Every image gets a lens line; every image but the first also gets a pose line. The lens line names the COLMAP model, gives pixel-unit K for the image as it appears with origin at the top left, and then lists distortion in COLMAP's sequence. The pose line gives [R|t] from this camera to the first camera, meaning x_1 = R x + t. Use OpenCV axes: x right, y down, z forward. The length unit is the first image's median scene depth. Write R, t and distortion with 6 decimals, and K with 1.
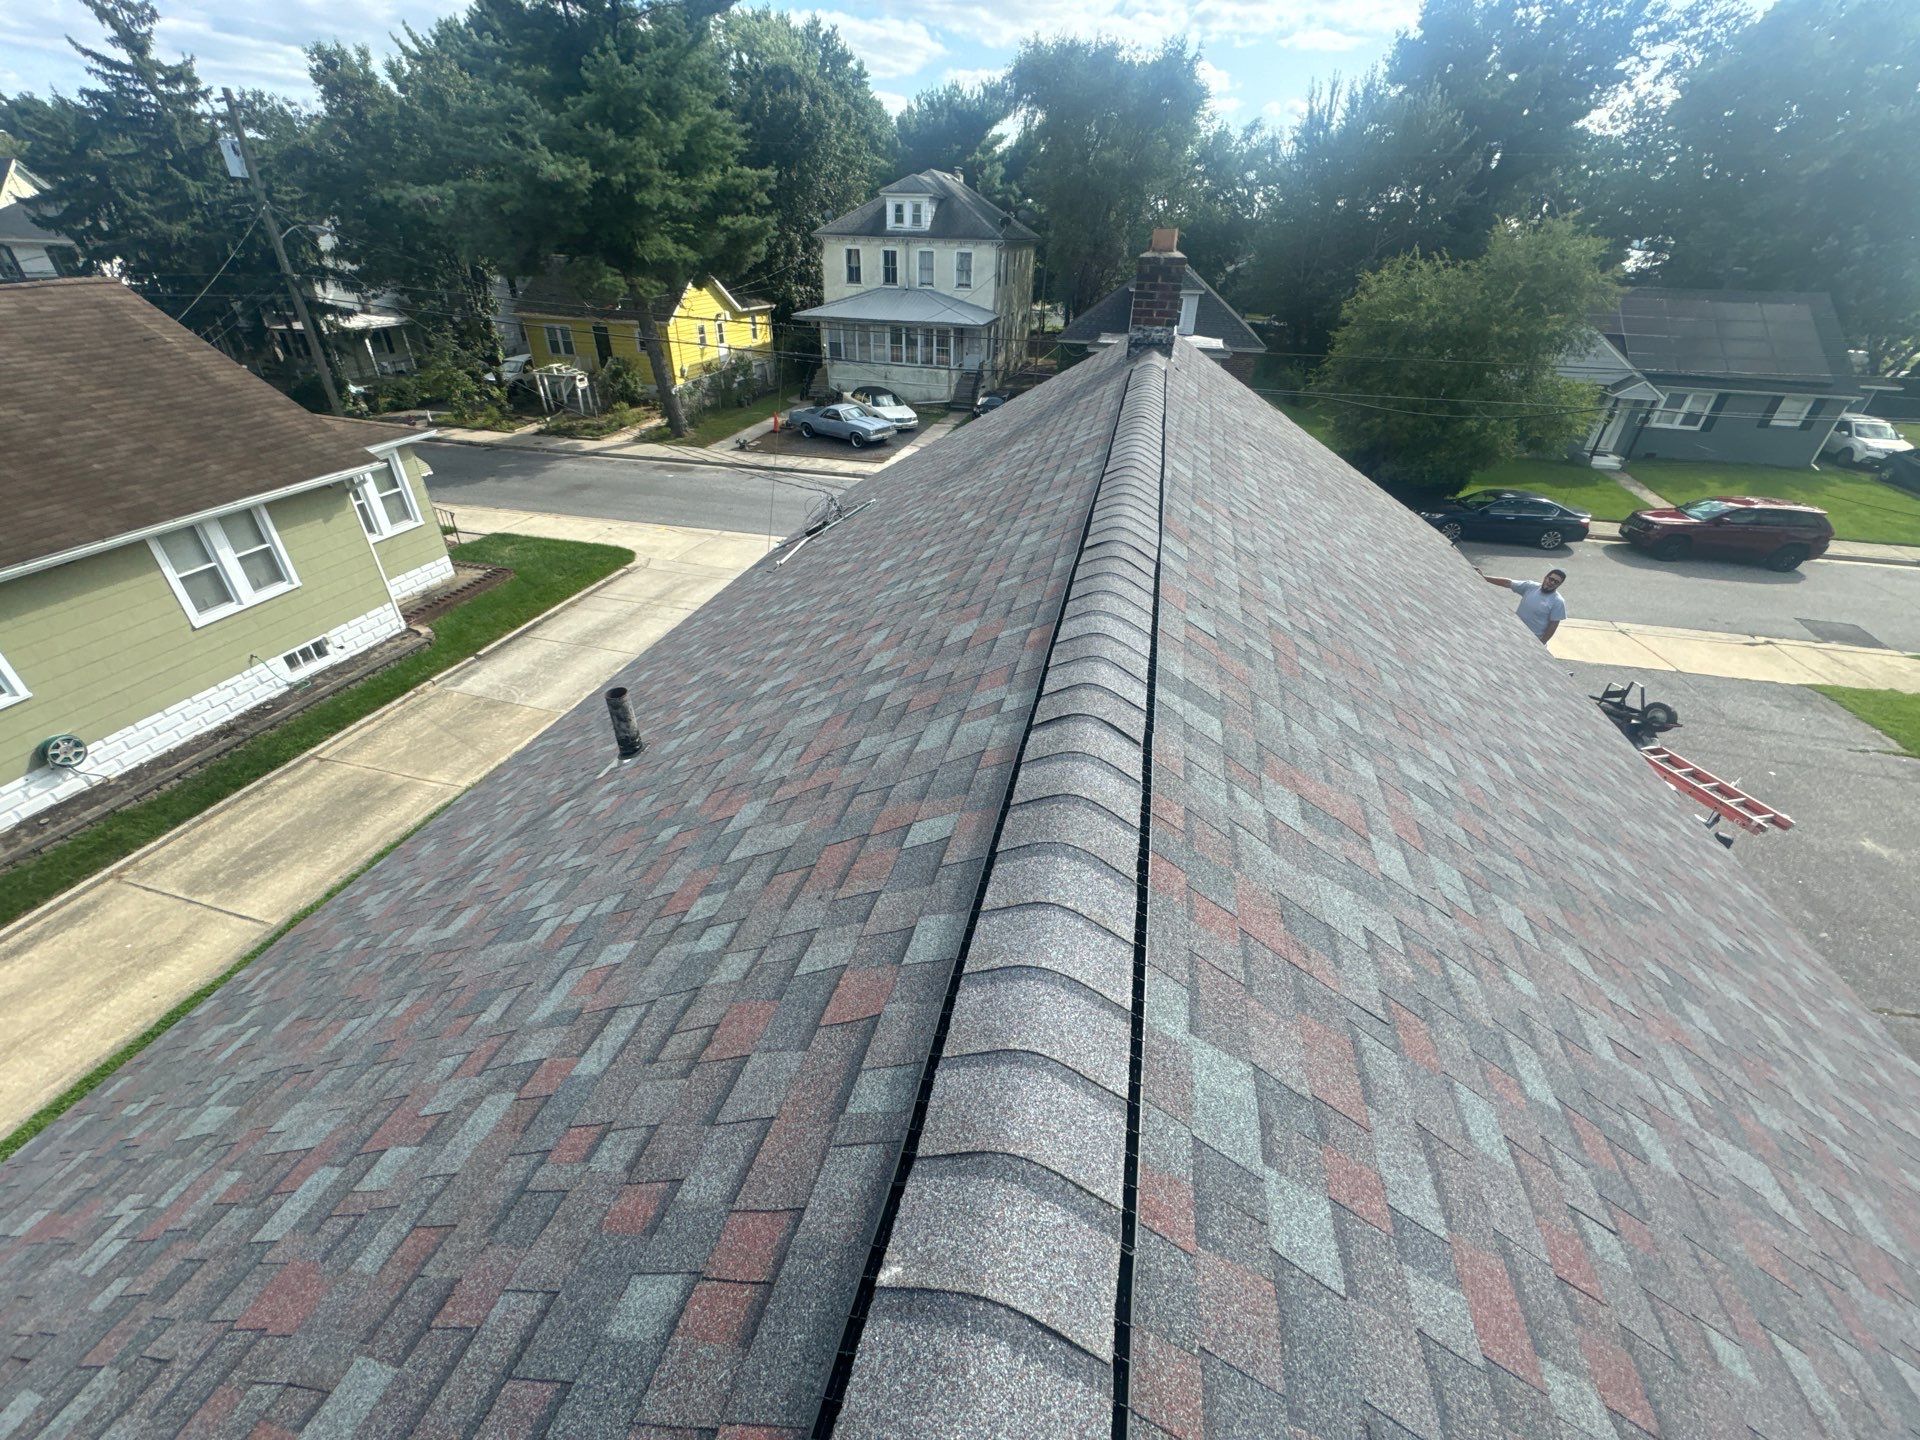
lens RADIAL K [[766.9, 0, 960.0], [0, 766.9, 720.0], [0, 0, 1]] dist [-0.001557, -0.000370]
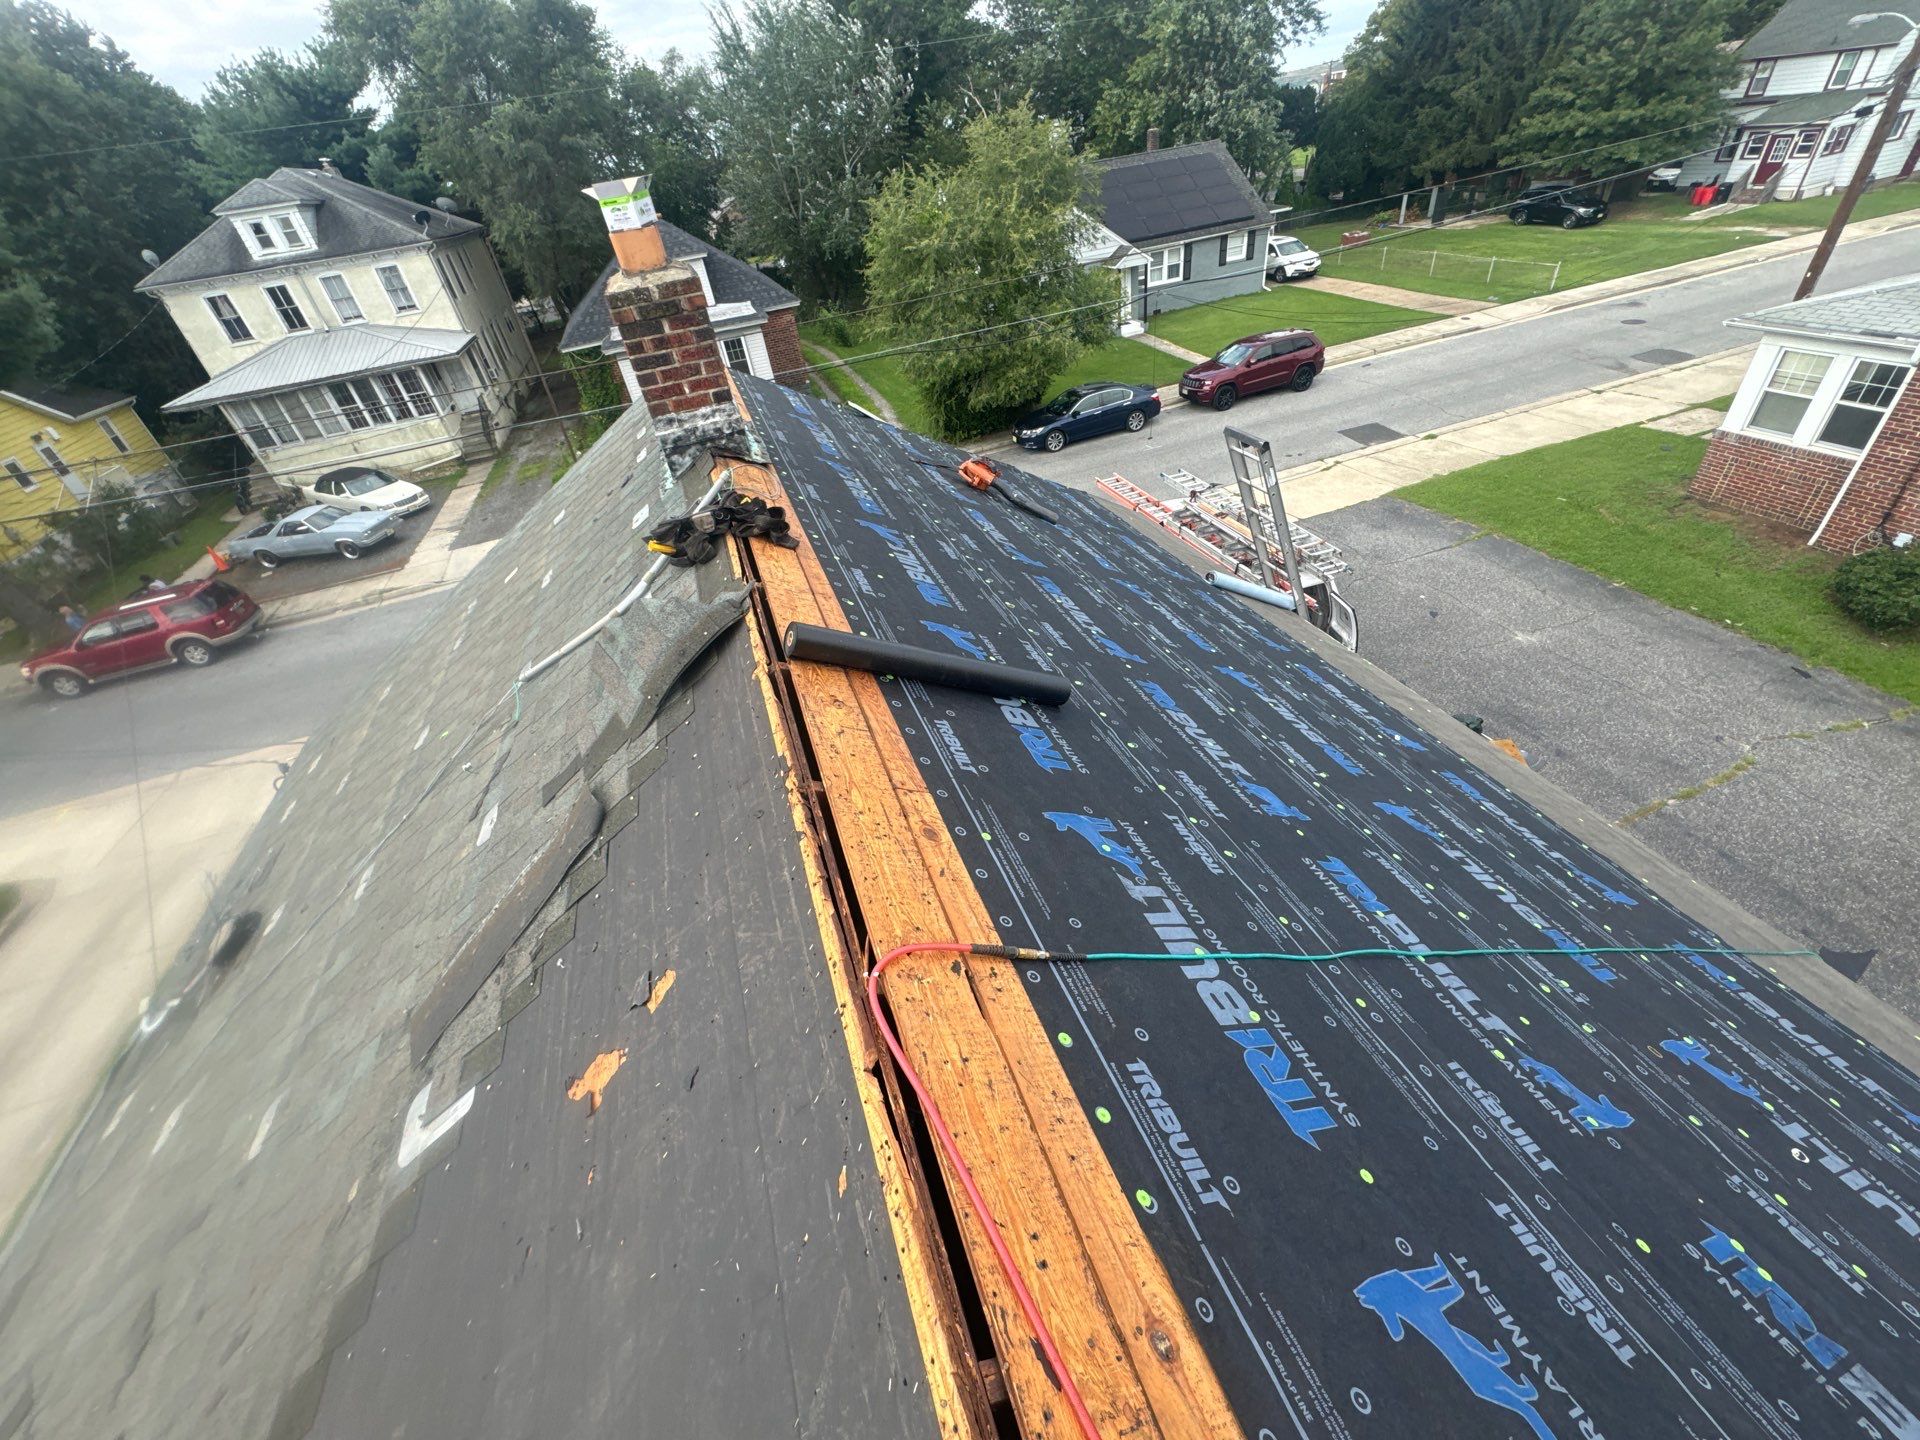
lens RADIAL K [[763.2, 0, 960.0], [0, 763.2, 720.0], [0, 0, 1]] dist [-0.003250, -0.000599]
pose [[0.834176, -0.426909, 0.349140, 0.059331], [0.407688, 0.903688, 0.130916, -0.140158], [-0.371403, 0.033133, 0.927880, 0.201085]]
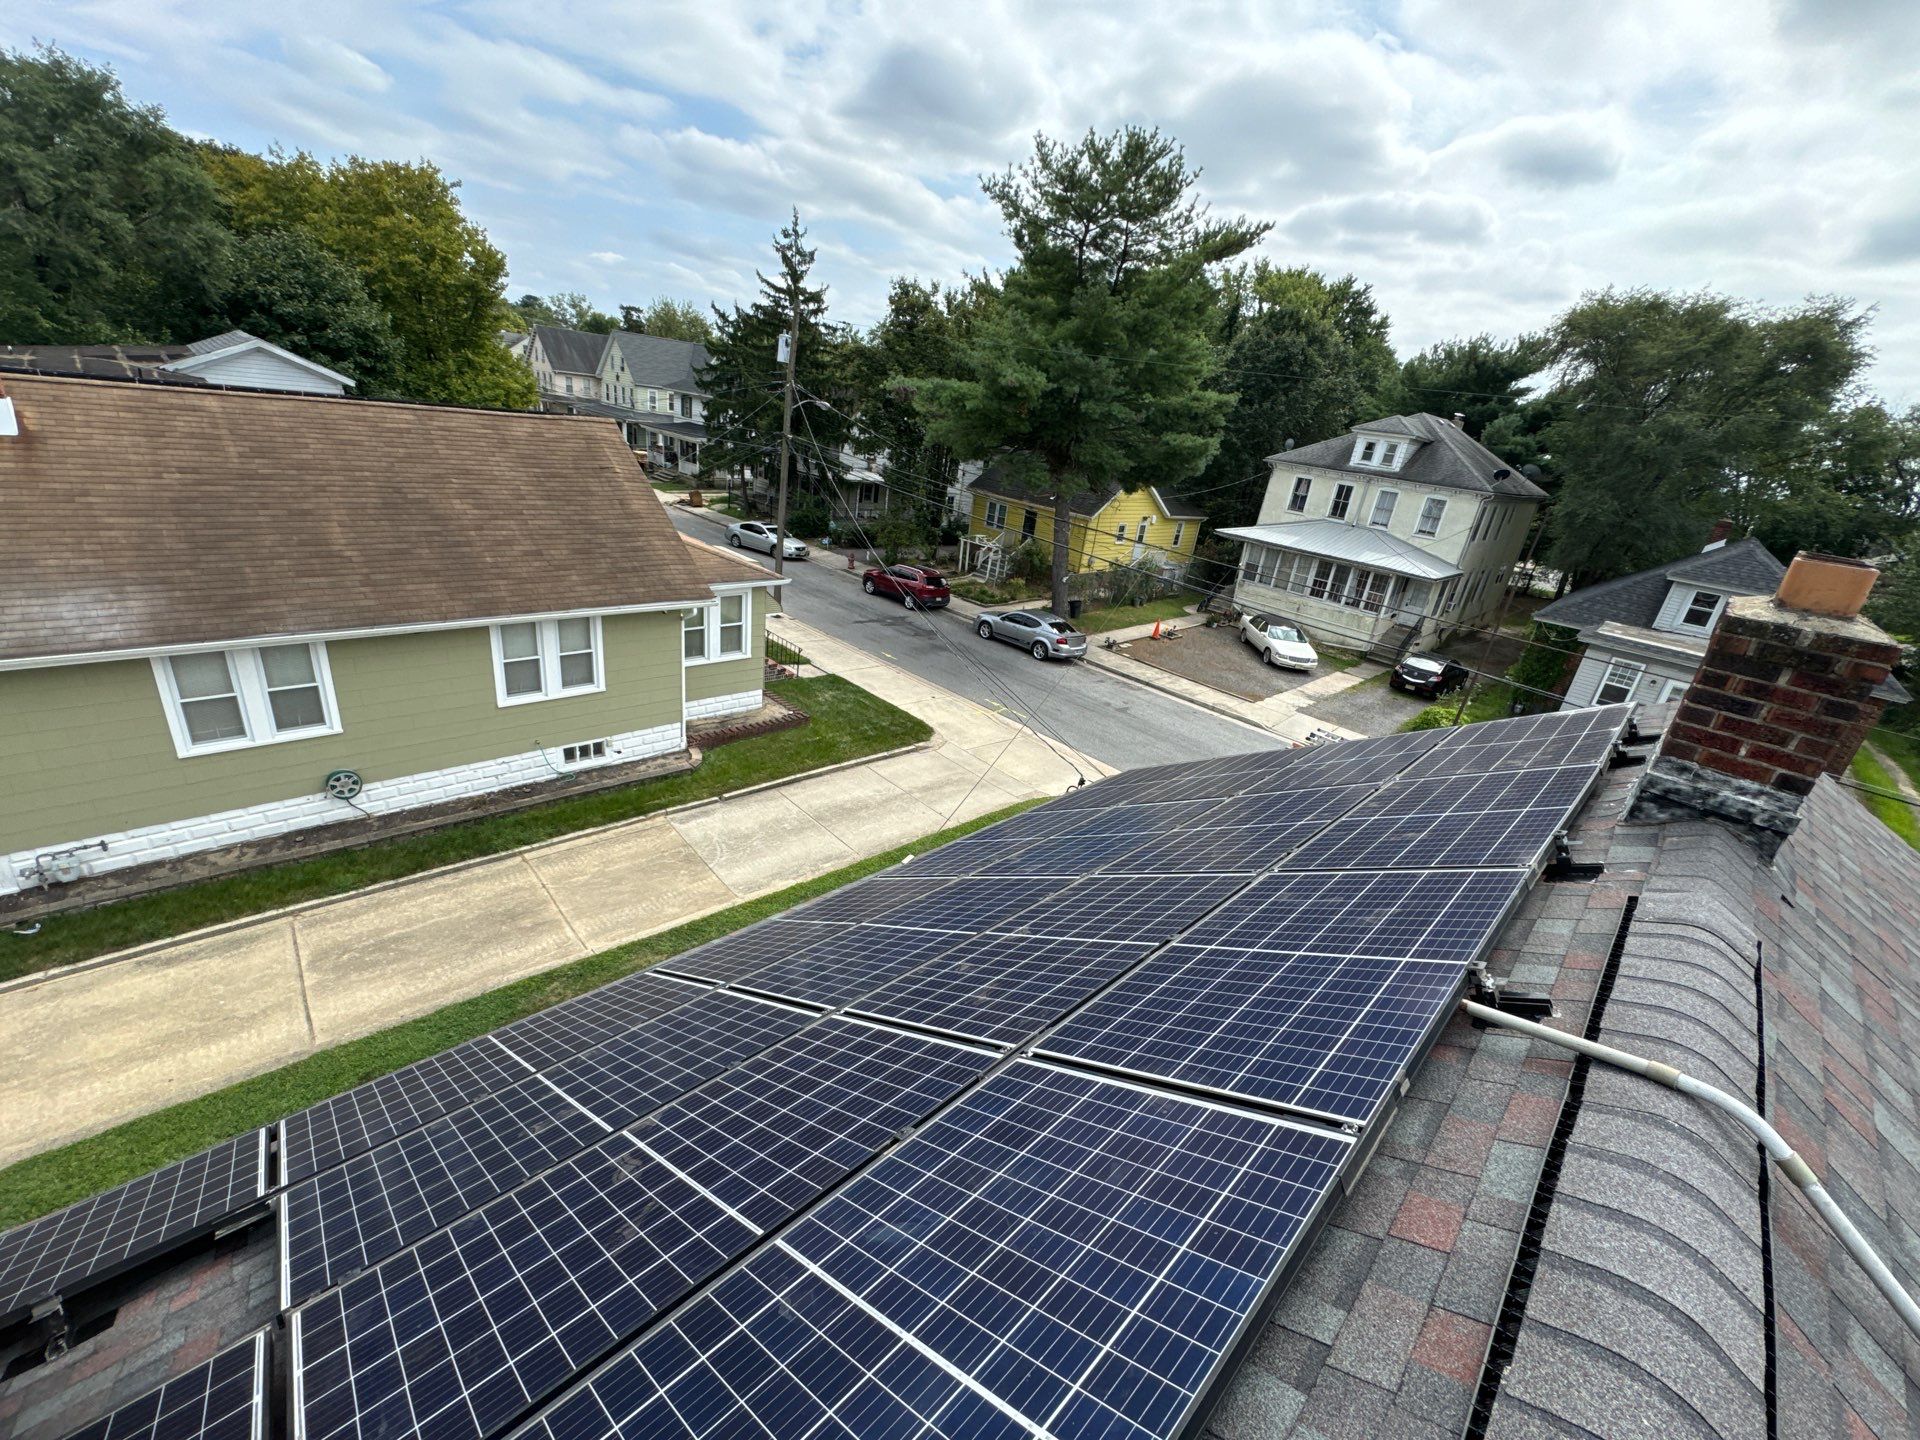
lens RADIAL K [[766.9, 0, 960.0], [0, 766.9, 720.0], [0, 0, 1]] dist [-0.001557, -0.000370]
pose [[0.843091, 0.278366, -0.460120, 0.042604], [-0.373306, 0.918814, -0.128150, -0.153925], [0.387092, 0.279807, 0.878560, 0.224128]]
